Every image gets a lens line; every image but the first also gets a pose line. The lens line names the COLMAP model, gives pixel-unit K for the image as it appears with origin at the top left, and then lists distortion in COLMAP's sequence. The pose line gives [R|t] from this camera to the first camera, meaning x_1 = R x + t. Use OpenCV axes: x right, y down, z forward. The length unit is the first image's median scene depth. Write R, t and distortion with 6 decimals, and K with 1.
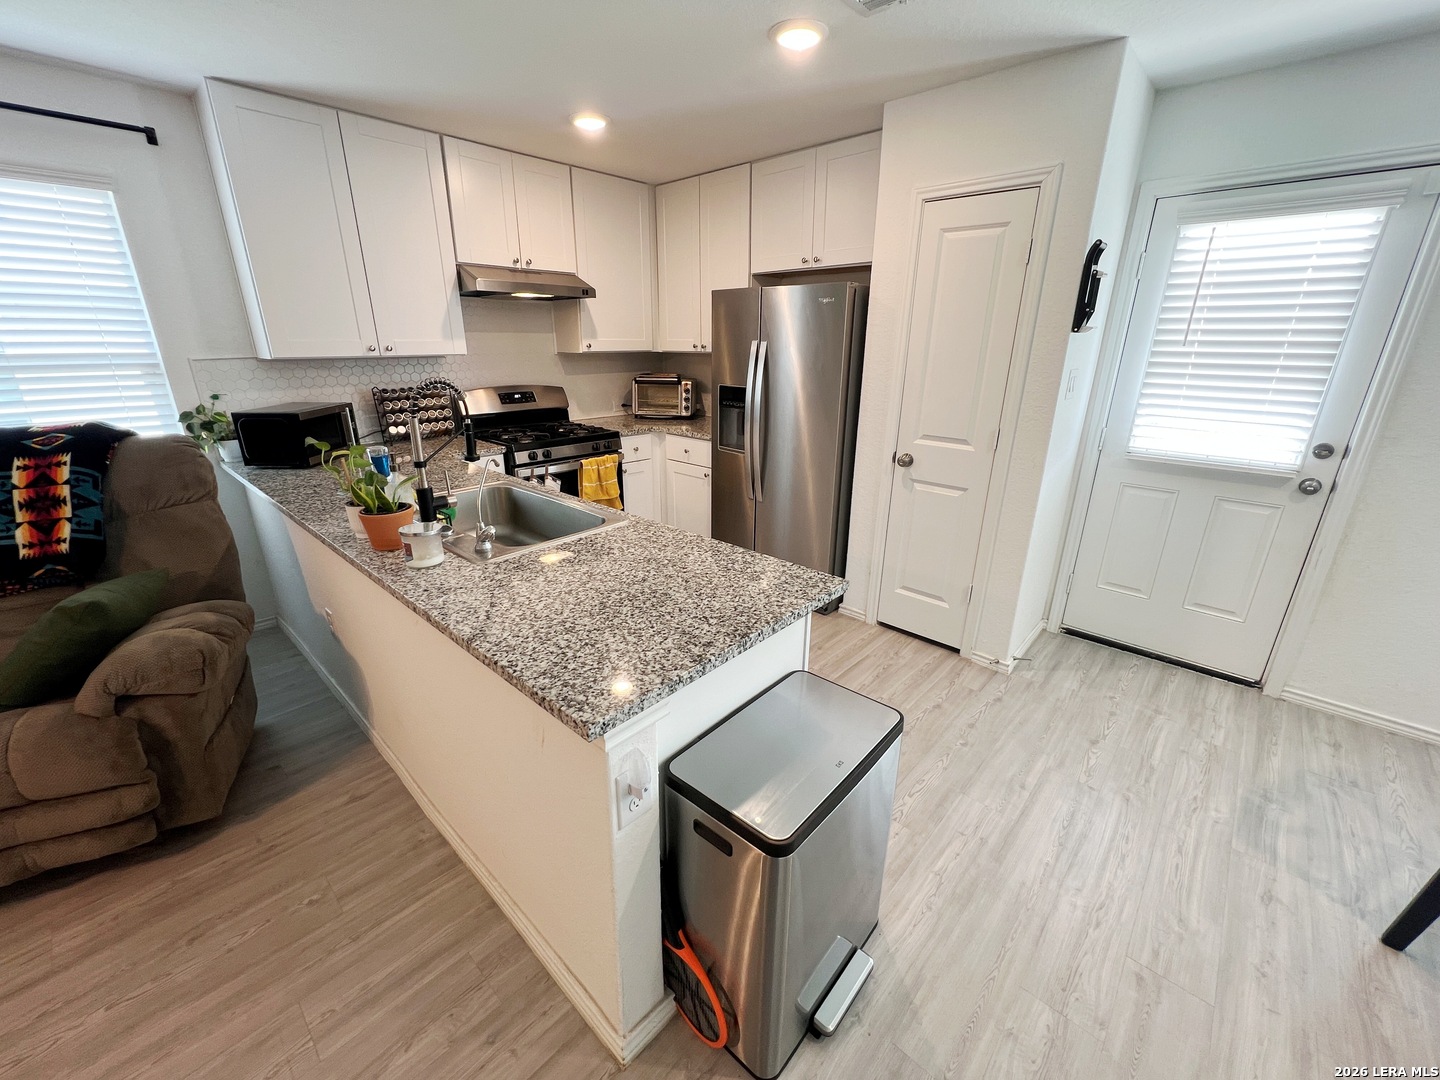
lens RADIAL K [[579.5, 0, 719.8], [0, 579.5, 539.4], [0, 0, 1]] dist [-0.002220, 0.000694]
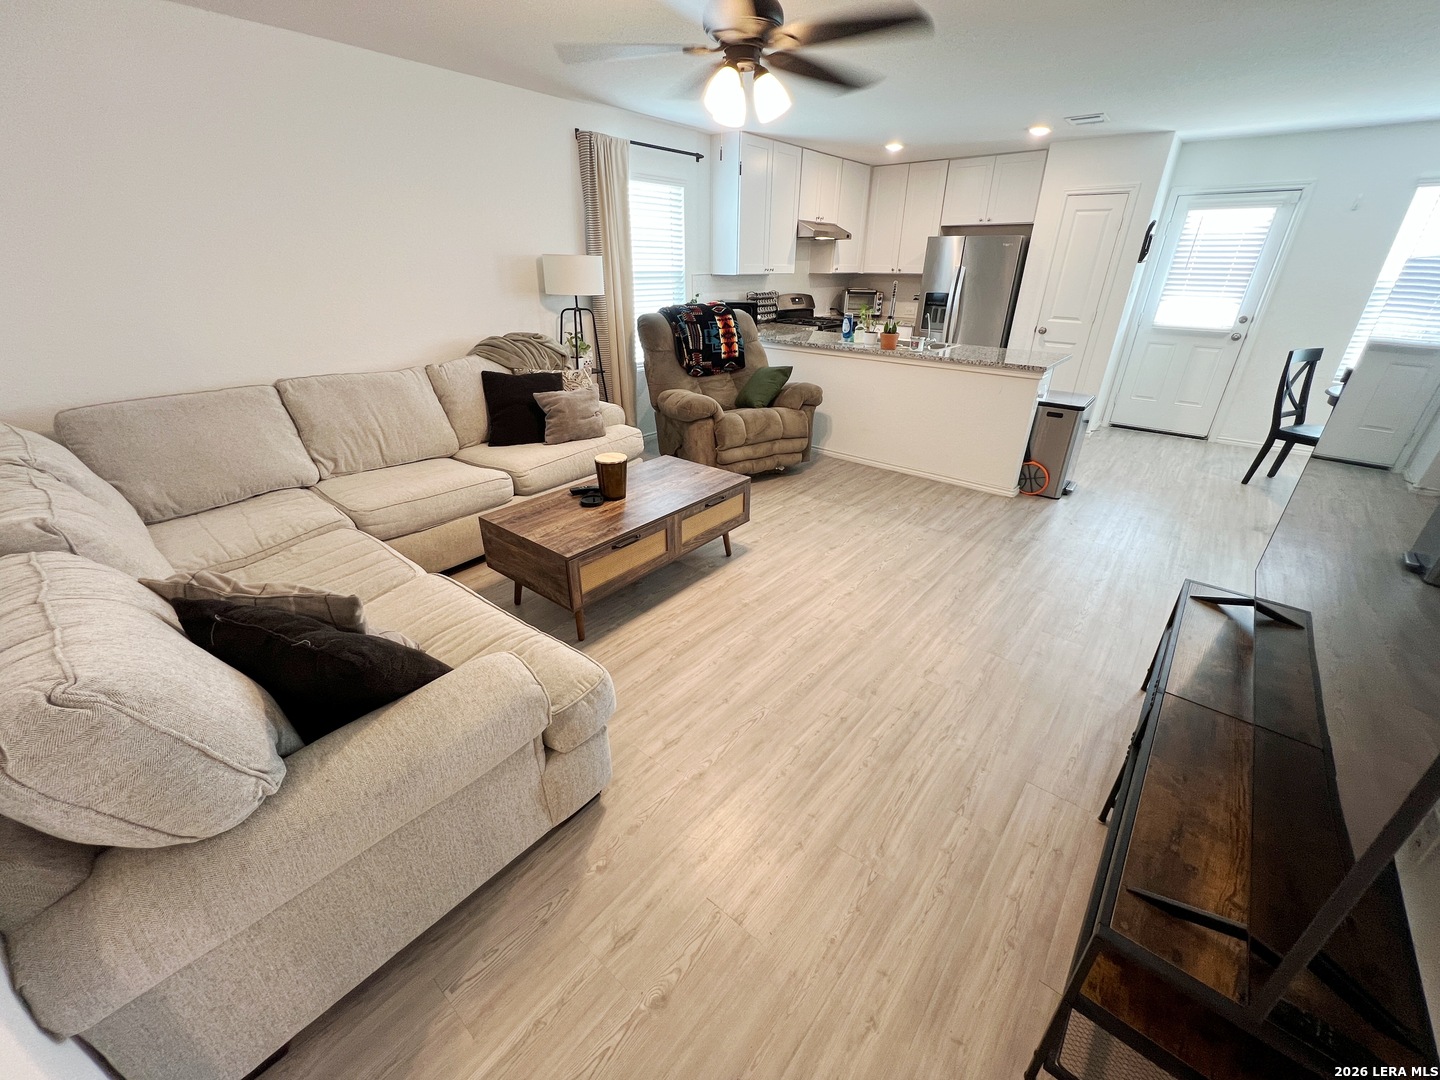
lens RADIAL K [[579.5, 0, 720.3], [0, 579.5, 539.4], [0, 0, 1]] dist [-0.002220, 0.000694]
pose [[0.998723, -0.017322, 0.047450, -1.032249], [0.012038, 0.993919, 0.109453, 0.399725], [-0.049058, -0.108742, 0.992859, -1.144707]]
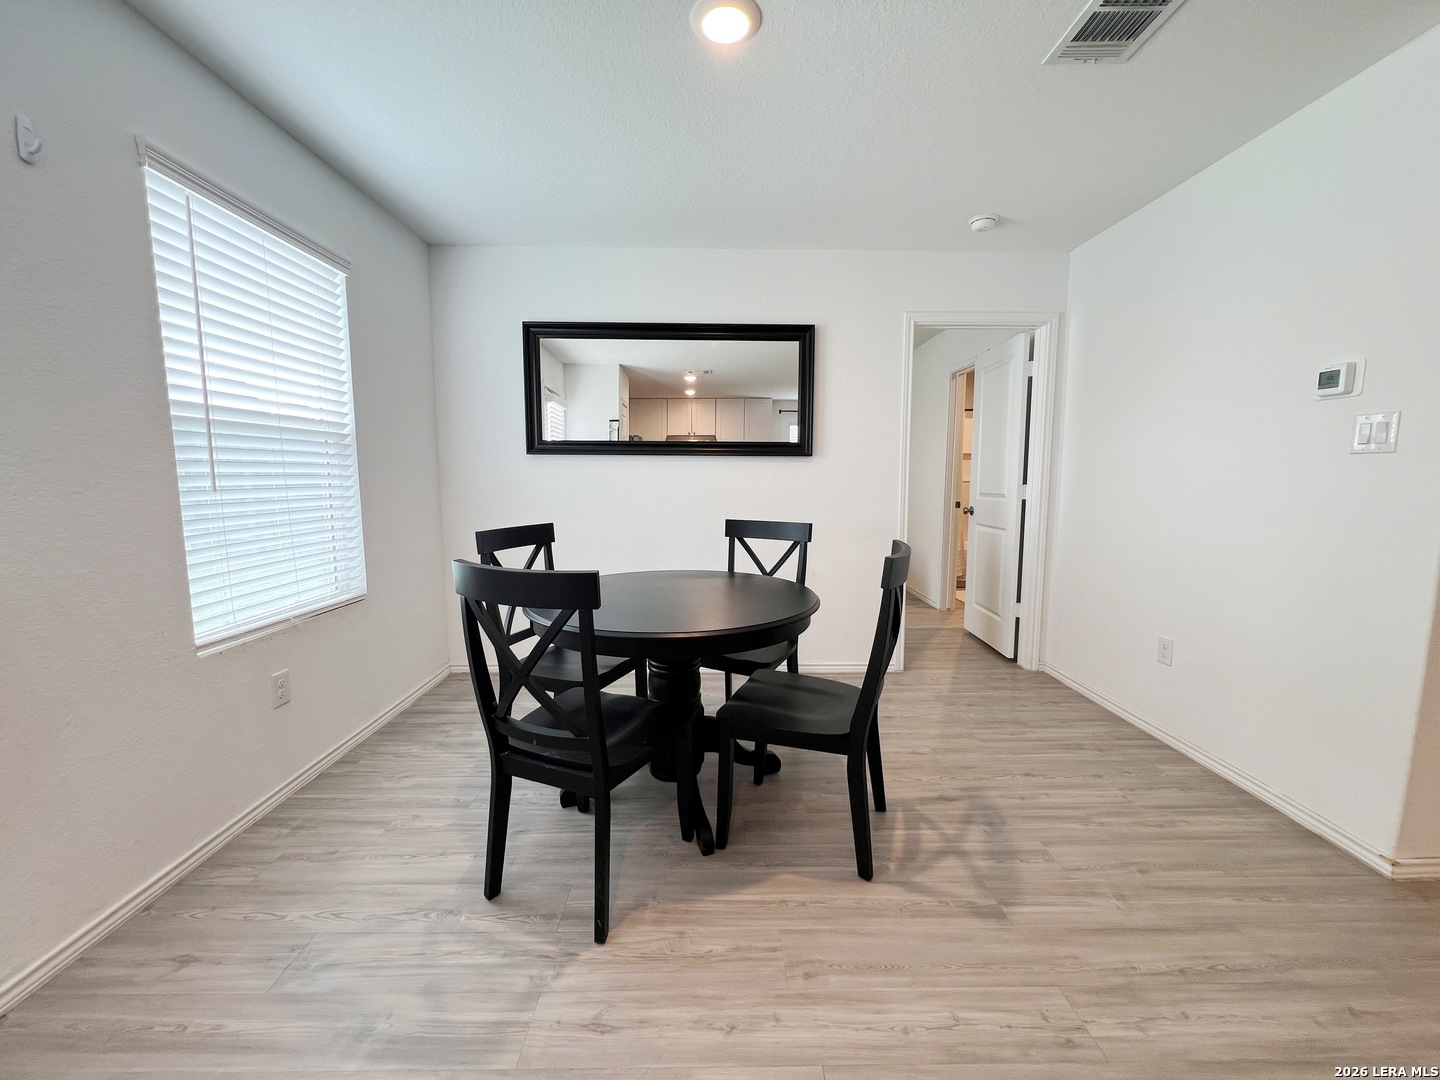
lens RADIAL K [[579.5, 0, 718.6], [0, 579.5, 538.8], [0, 0, 1]] dist [-0.002220, 0.000694]
pose [[-0.688058, -0.088439, 0.720246, 0.237044], [0.233251, 0.912918, 0.334924, -0.132023], [-0.687146, 0.398446, -0.607512, 0.758918]]
